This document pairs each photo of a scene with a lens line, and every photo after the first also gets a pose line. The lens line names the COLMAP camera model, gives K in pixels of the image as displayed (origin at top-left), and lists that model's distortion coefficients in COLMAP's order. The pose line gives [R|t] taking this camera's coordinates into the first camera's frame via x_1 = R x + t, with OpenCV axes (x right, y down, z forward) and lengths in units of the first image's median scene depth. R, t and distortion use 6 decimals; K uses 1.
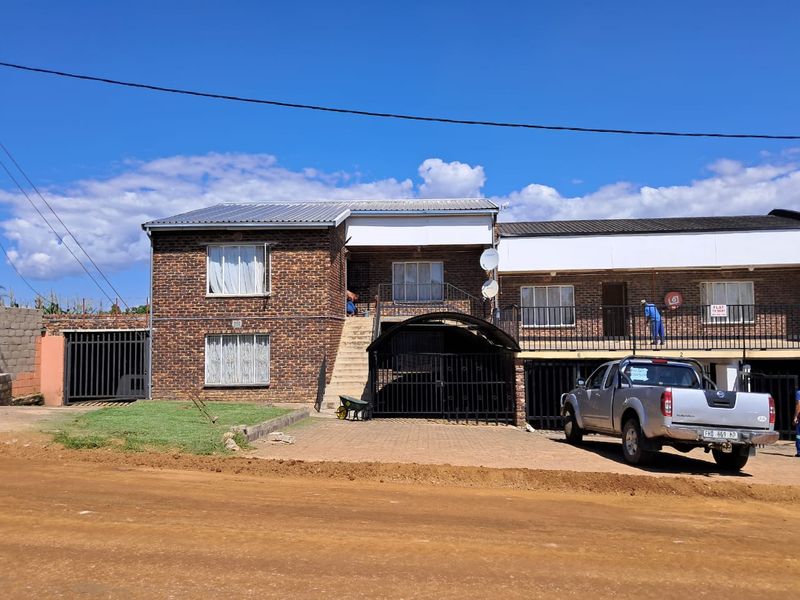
lens RADIAL K [[619.3, 0, 399.5], [0, 619.3, 296.3], [0, 0, 1]] dist [0.036740, -0.054307]
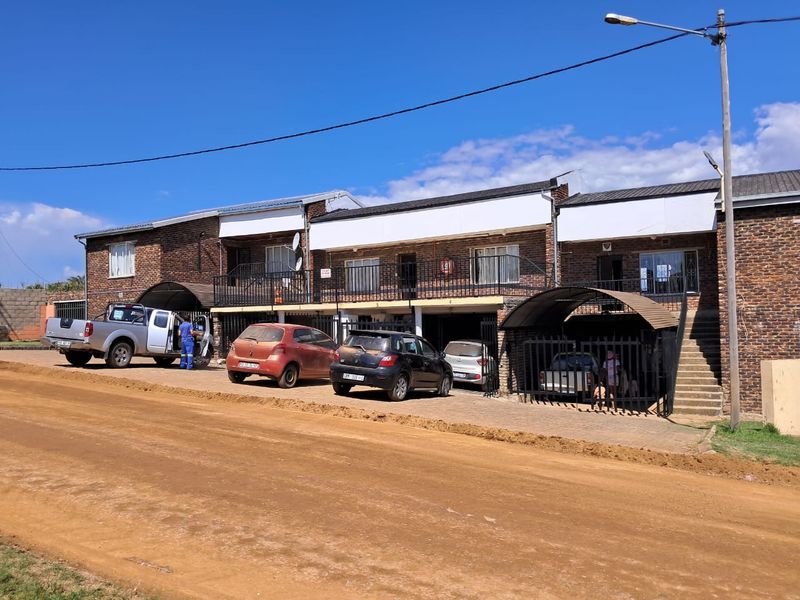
lens RADIAL K [[651.4, 0, 397.6], [0, 651.4, 296.3], [0, 0, 1]] dist [0.050824, -0.008082]
pose [[0.872098, -0.026117, -0.488635, 1.007614], [0.040153, 0.999027, 0.018267, 0.039960], [0.487682, -0.035551, 0.872297, -0.082169]]
